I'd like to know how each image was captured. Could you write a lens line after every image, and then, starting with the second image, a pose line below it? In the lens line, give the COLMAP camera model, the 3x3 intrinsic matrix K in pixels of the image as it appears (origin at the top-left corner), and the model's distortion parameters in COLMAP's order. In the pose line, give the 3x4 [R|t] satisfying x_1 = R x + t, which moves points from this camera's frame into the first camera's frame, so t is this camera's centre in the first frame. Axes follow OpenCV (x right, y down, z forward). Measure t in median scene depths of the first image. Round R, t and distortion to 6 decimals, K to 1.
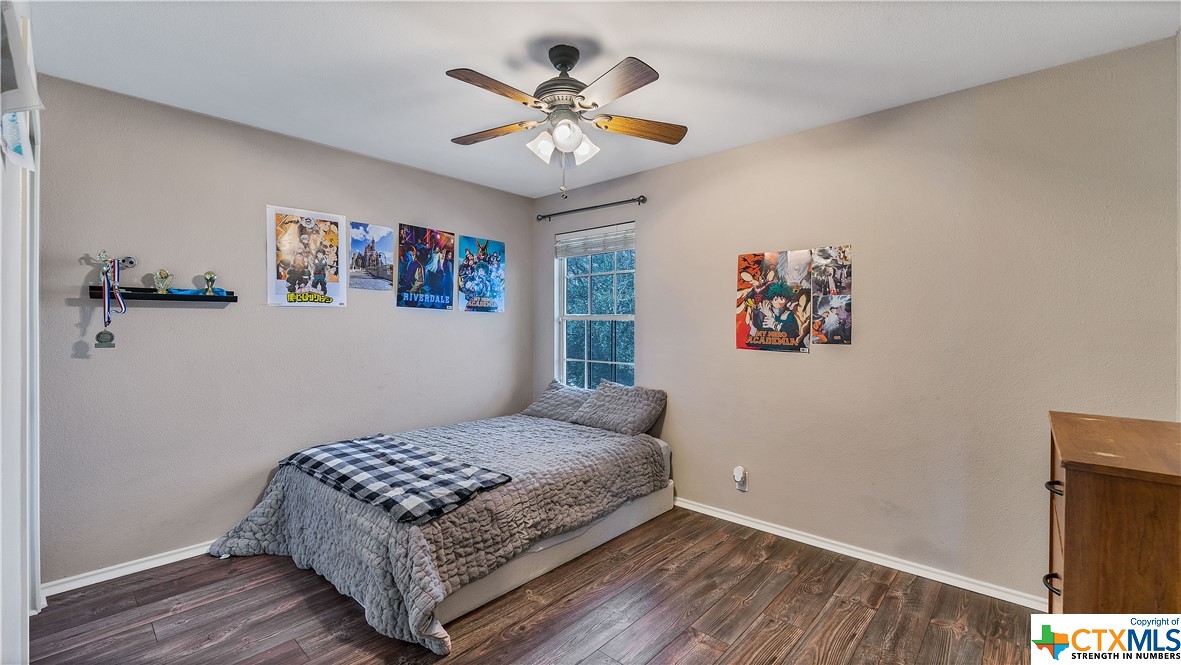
lens RADIAL K [[491.4, 0, 588.6], [0, 491.4, 327.0], [0, 0, 1]] dist [-0.000116, -0.000094]
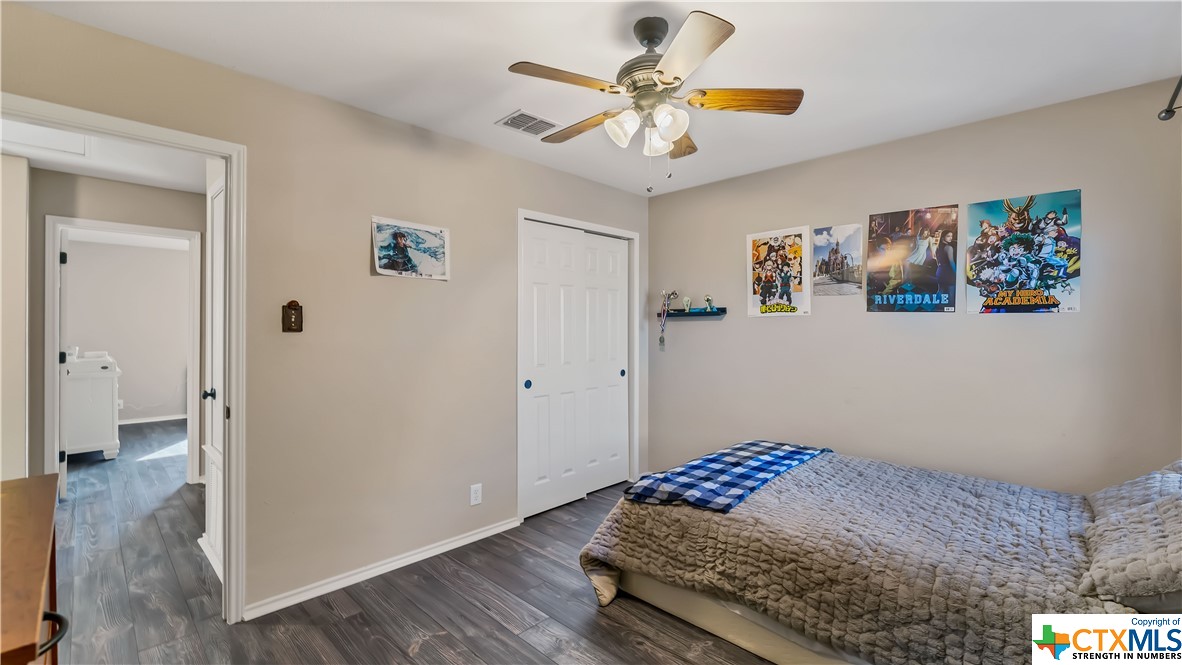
lens RADIAL K [[491.8, 0, 588.8], [0, 491.8, 331.1], [0, 0, 1]] dist [-0.000116, -0.000094]
pose [[-0.031702, 0.001488, -0.999496, 0.516480], [-0.005234, 0.999985, 0.001655, -0.006842], [0.999484, 0.005284, -0.031694, 0.563002]]
